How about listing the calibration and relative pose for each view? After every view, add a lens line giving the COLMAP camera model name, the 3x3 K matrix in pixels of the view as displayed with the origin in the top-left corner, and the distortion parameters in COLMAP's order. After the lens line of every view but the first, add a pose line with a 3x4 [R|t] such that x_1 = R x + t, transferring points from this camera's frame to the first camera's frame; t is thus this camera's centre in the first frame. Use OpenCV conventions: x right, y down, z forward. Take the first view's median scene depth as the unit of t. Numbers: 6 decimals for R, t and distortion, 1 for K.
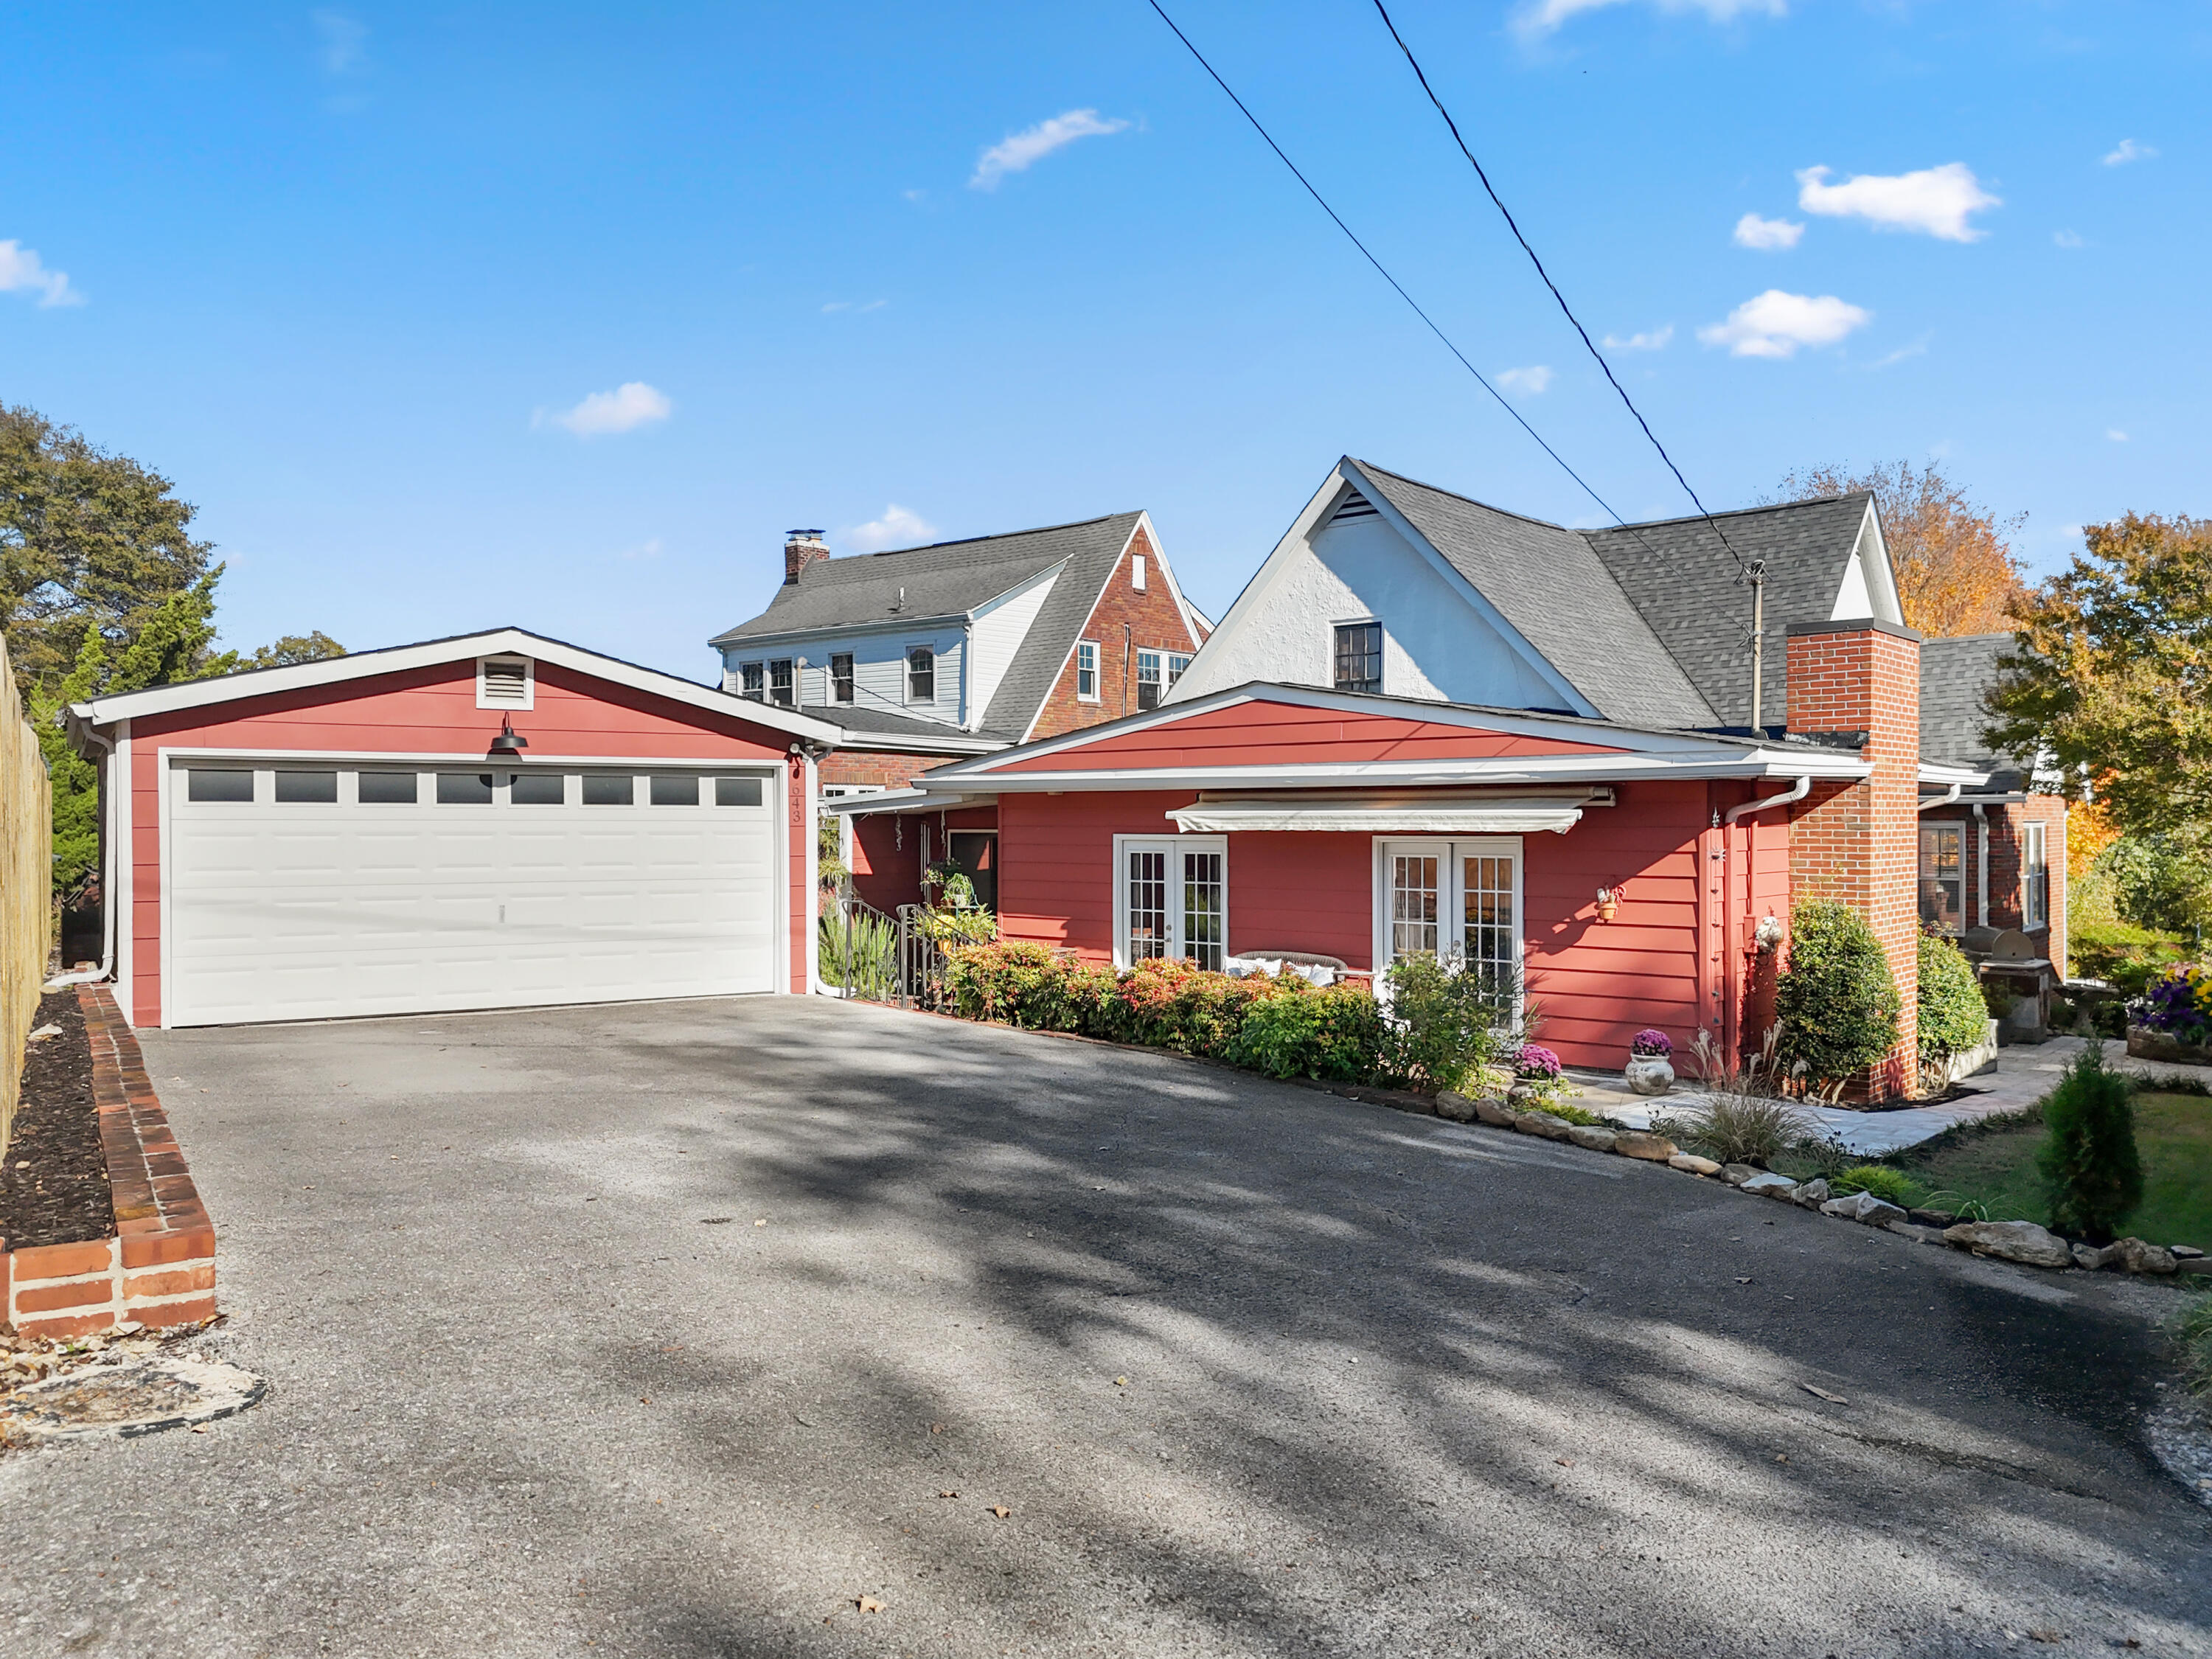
lens RADIAL K [[1620.6, 0, 1106.0], [0, 1620.6, 829.5], [0, 0, 1]] dist [0.053285, -0.047627]
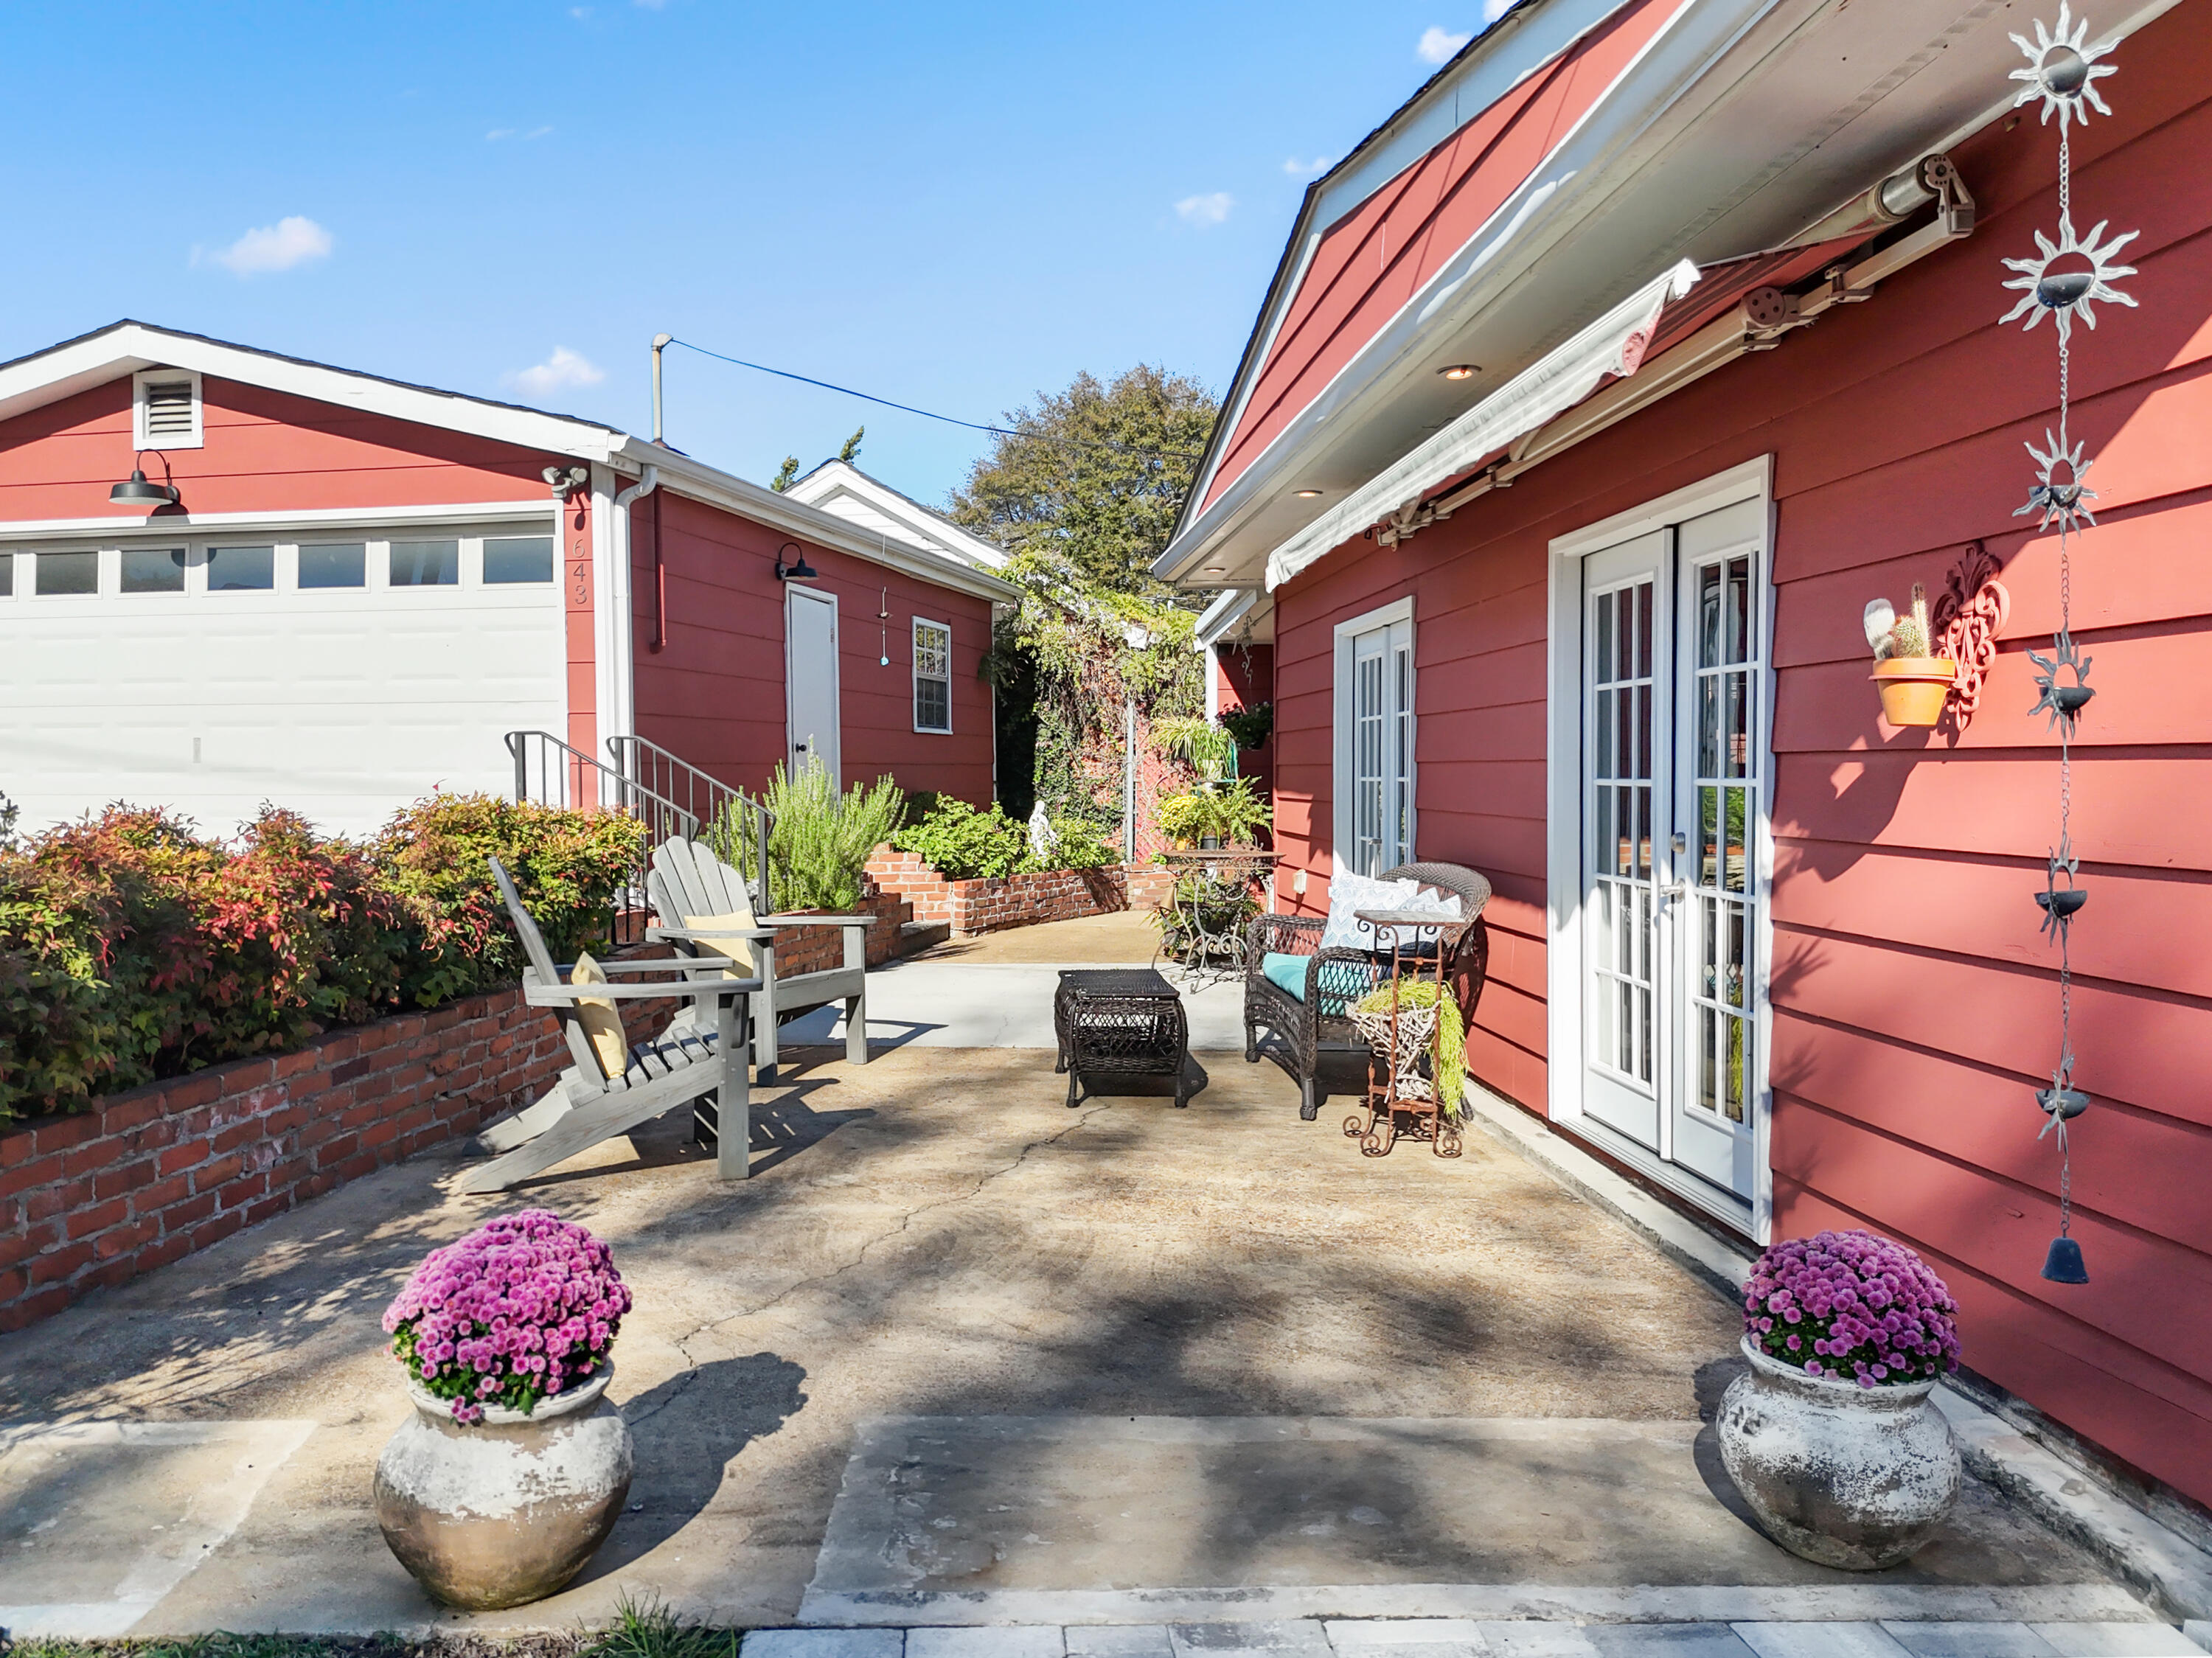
lens RADIAL K [[1620.4, 0, 1106.0], [0, 1620.4, 829.0], [0, 0, 1]] dist [0.053285, -0.047627]
pose [[0.728402, 0.022384, -0.684784, 0.382576], [0.004386, 0.999293, 0.037329, 0.059922], [0.685136, -0.030194, 0.727789, 0.737357]]
